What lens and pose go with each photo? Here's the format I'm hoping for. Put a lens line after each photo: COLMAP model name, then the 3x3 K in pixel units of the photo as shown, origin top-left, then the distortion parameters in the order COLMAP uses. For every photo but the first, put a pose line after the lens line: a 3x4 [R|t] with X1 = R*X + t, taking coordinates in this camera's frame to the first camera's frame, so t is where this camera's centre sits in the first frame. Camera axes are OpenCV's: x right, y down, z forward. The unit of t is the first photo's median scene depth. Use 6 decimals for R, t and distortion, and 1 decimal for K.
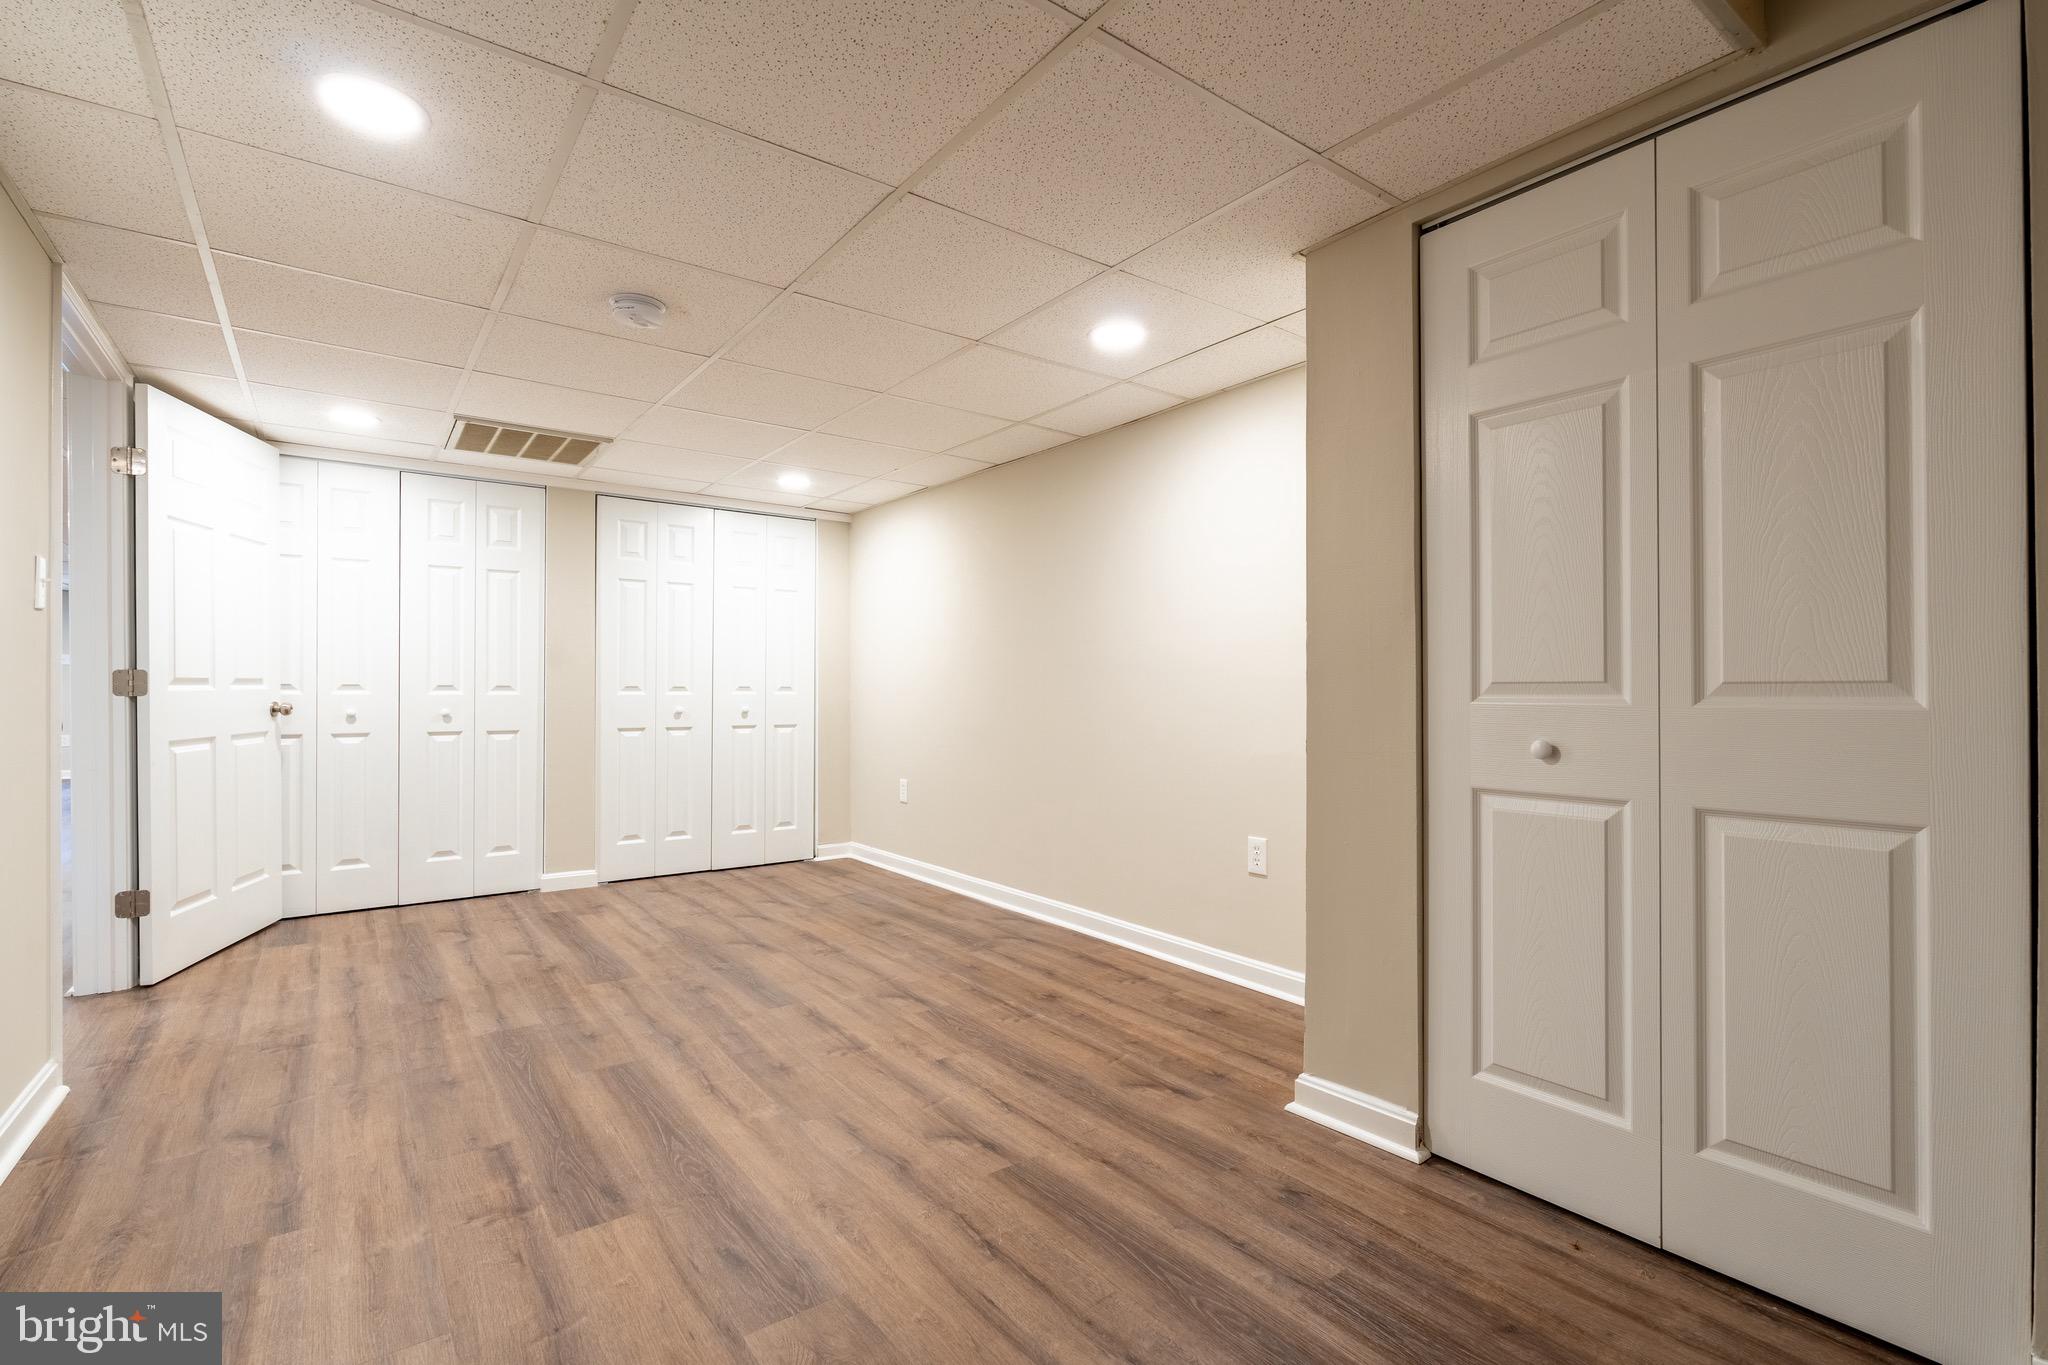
lens RADIAL K [[908.8, 0, 1011.7], [0, 908.8, 684.5], [0, 0, 1]] dist [-0.005177, 0.001607]
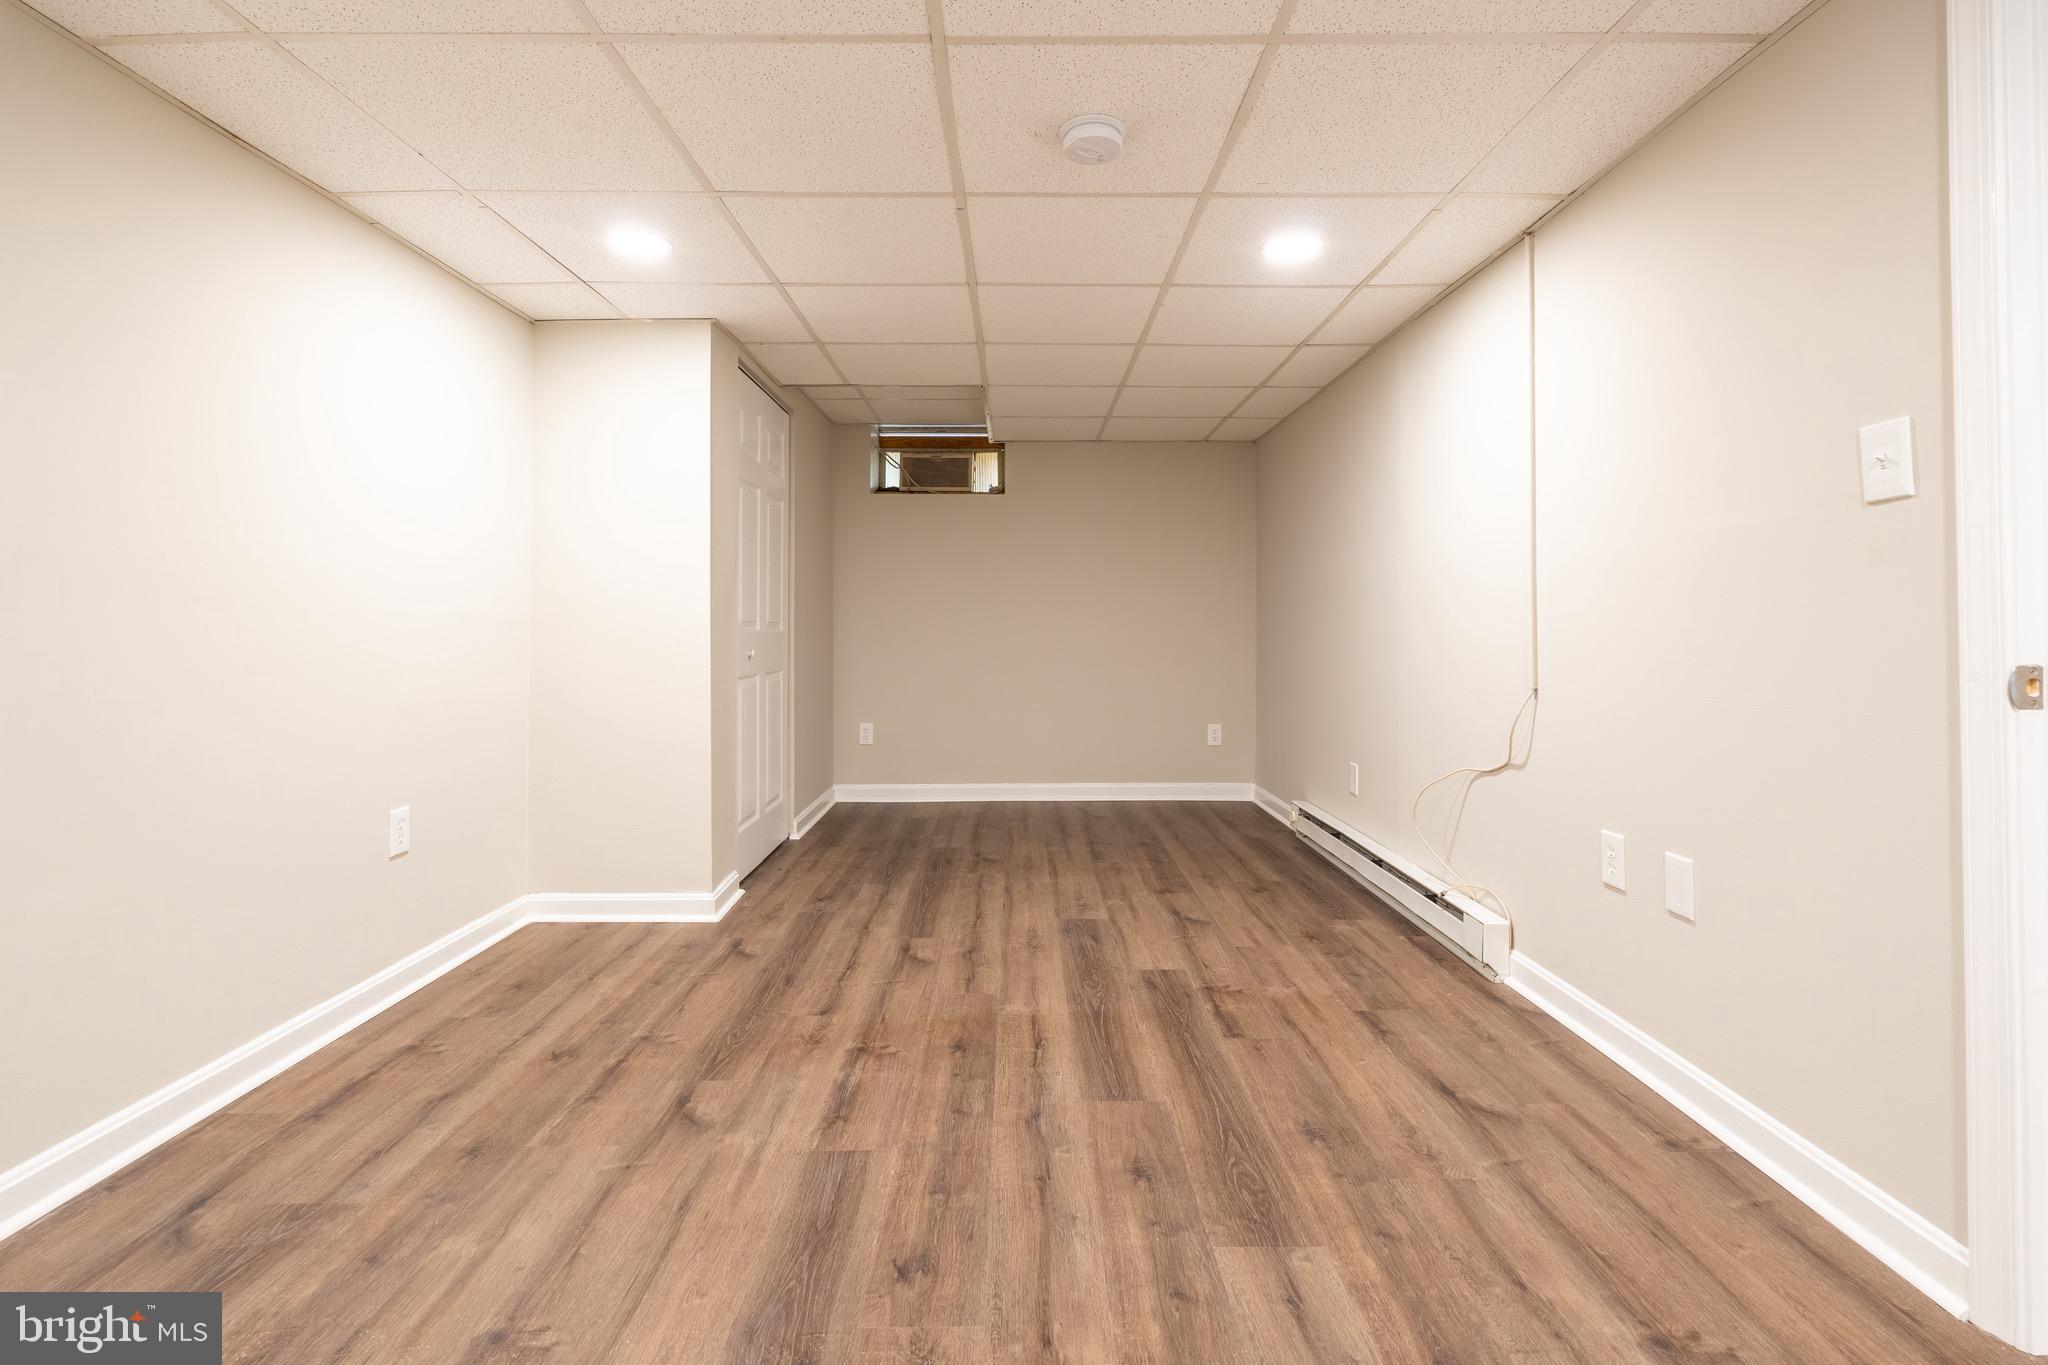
lens RADIAL K [[908.8, 0, 1051.4], [0, 908.8, 616.3], [0, 0, 1]] dist [-0.005177, 0.001607]
pose [[-0.822332, 0.007142, 0.568963, -0.811135], [-0.001089, 0.999900, -0.014126, 0.010436], [-0.569007, -0.012236, -0.822242, 1.630099]]
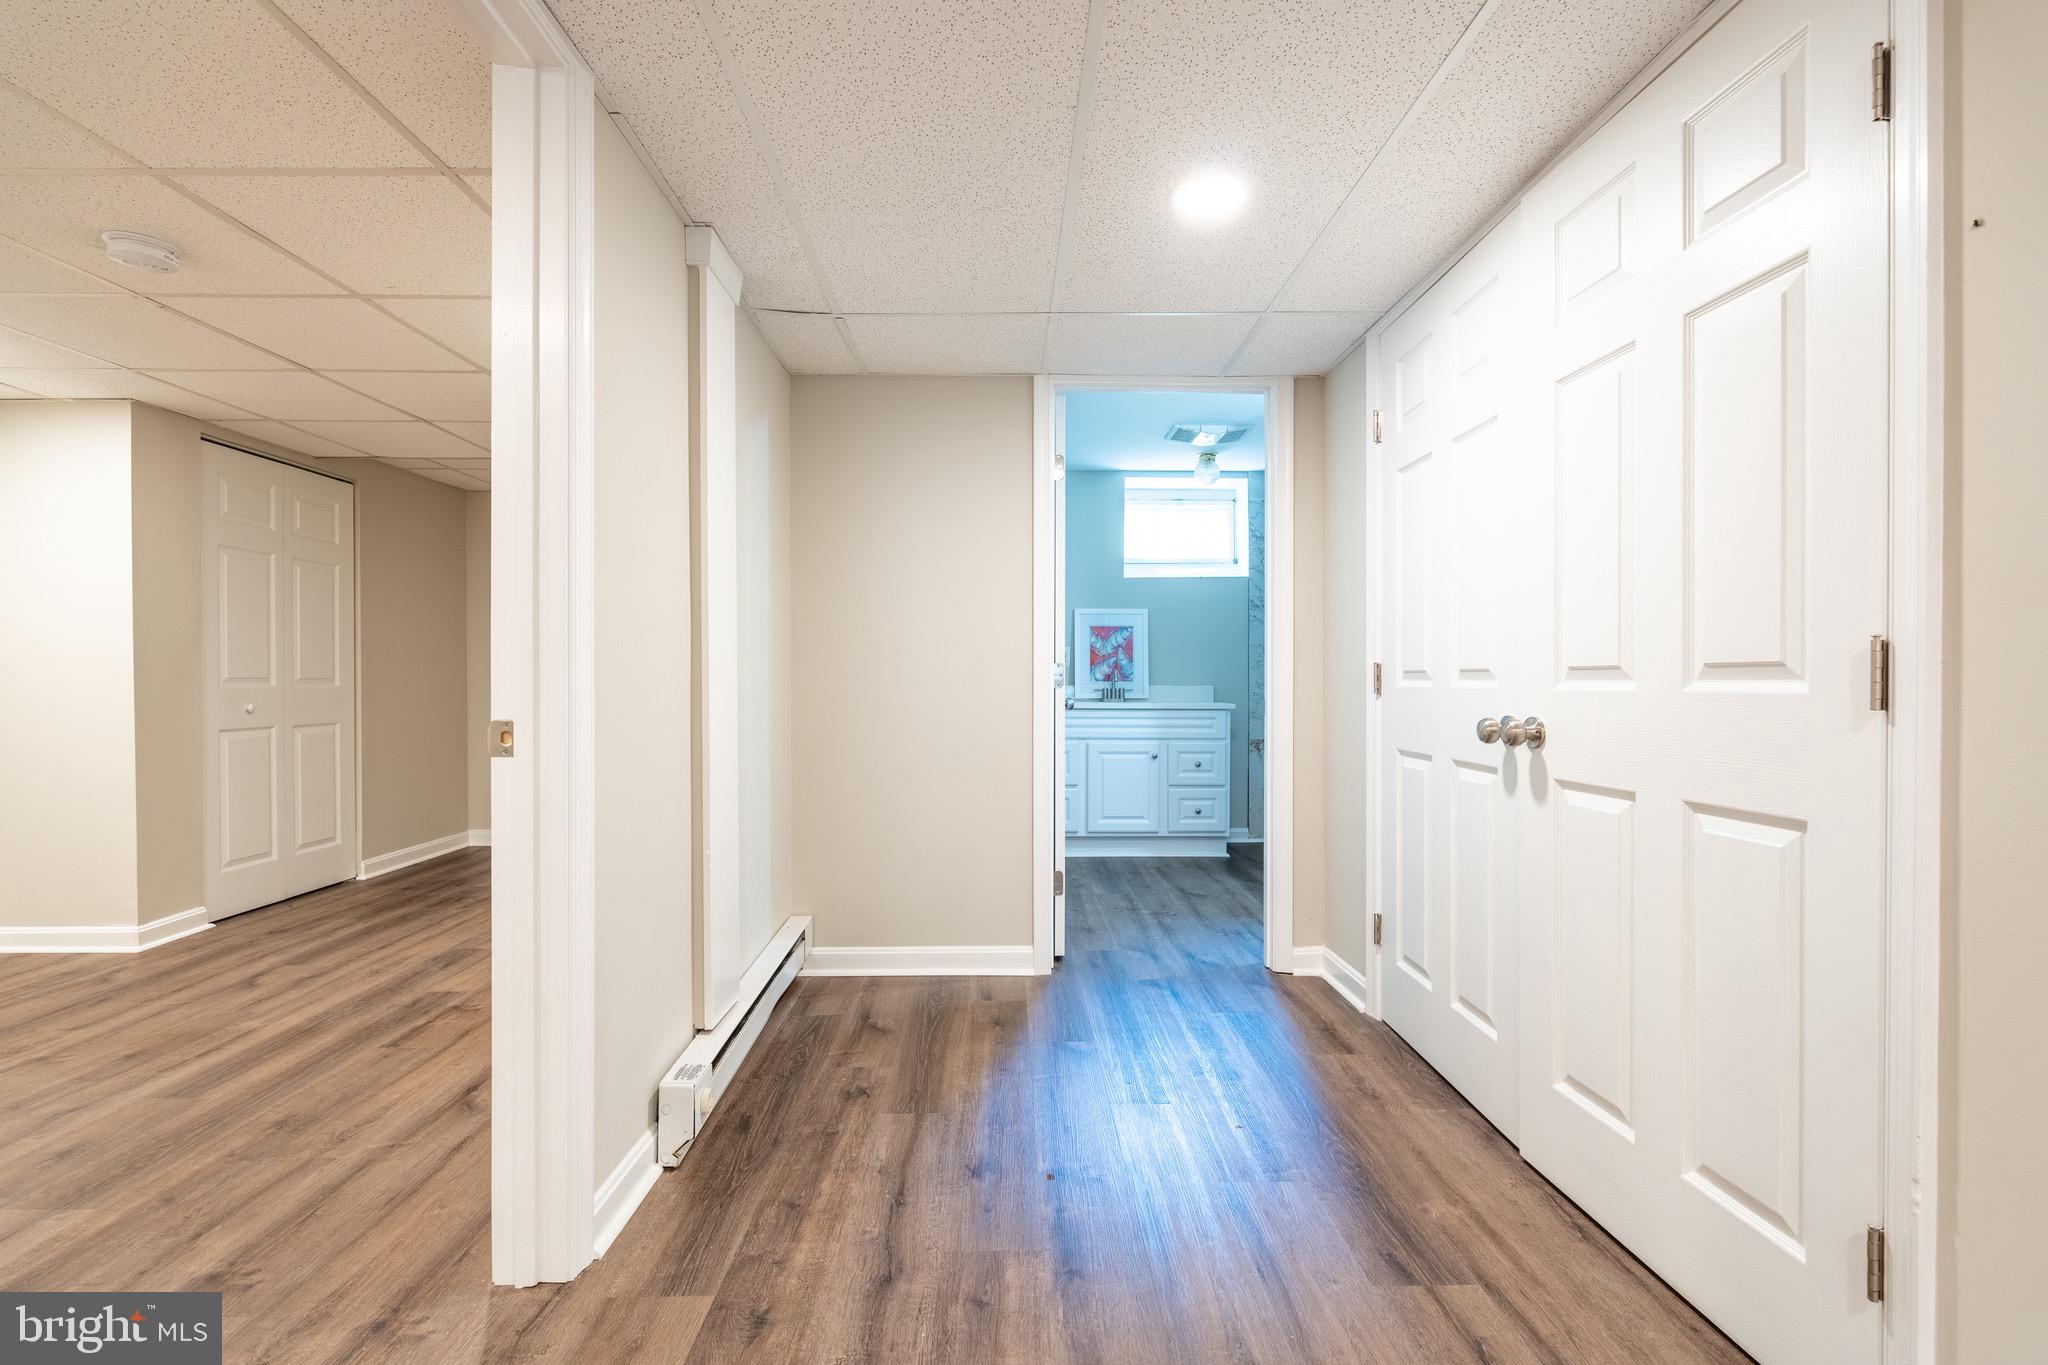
lens RADIAL K [[908.8, 0, 1052.5], [0, 908.8, 669.8], [0, 0, 1]] dist [-0.005177, 0.001607]
pose [[-0.821489, 0.005728, 0.570196, -1.618964], [0.005489, 0.999983, -0.002138, -0.000485], [-0.570198, 0.001373, -0.821506, 1.198936]]
